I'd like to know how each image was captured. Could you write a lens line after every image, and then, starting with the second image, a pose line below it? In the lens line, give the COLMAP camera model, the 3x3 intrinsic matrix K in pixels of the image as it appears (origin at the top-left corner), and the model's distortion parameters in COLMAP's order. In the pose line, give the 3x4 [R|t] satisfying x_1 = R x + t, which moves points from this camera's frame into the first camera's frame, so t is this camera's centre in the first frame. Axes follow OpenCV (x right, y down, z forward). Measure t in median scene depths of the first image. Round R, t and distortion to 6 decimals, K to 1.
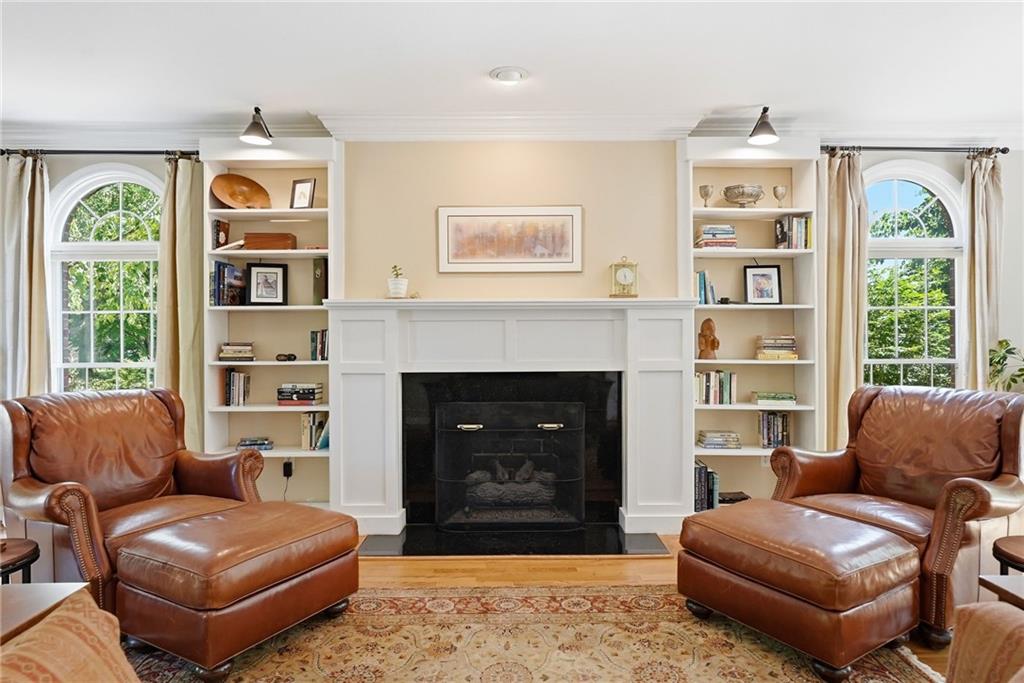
lens RADIAL K [[588.9, 0, 512.1], [0, 588.9, 341.1], [0, 0, 1]] dist [-0.006166, 0.000128]
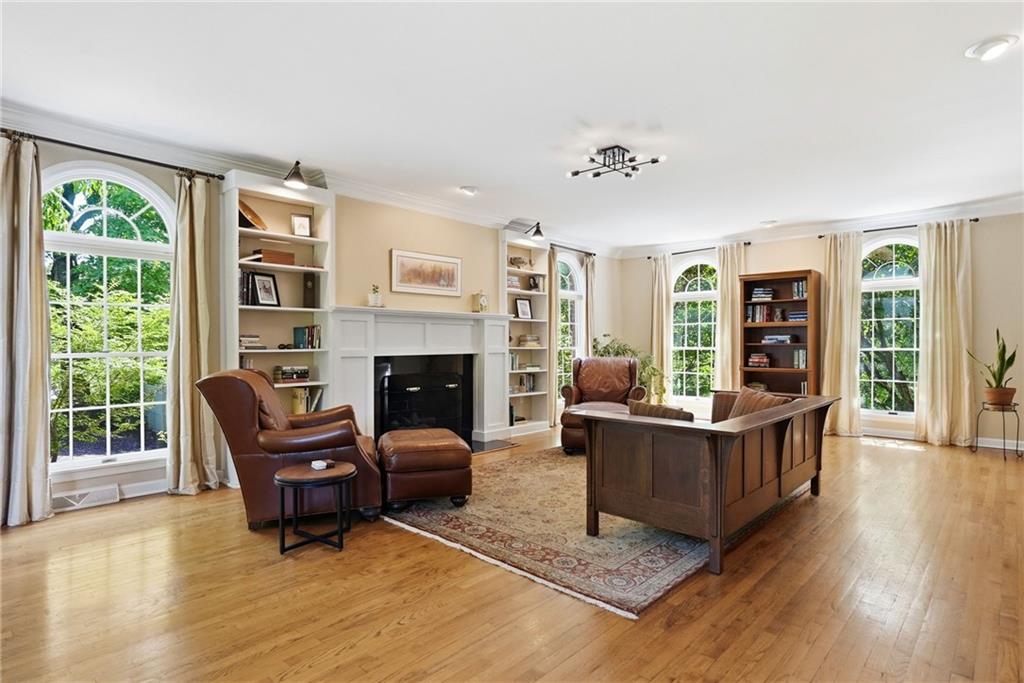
lens RADIAL K [[527.4, 0, 511.7], [0, 527.4, 342.7], [0, 0, 1]] dist [0.003628, 0.000602]
pose [[0.691874, 0.002477, 0.722014, -0.902701], [0.002833, 0.999977, -0.006145, 0.027816], [-0.722012, 0.006297, 0.691852, -0.183563]]
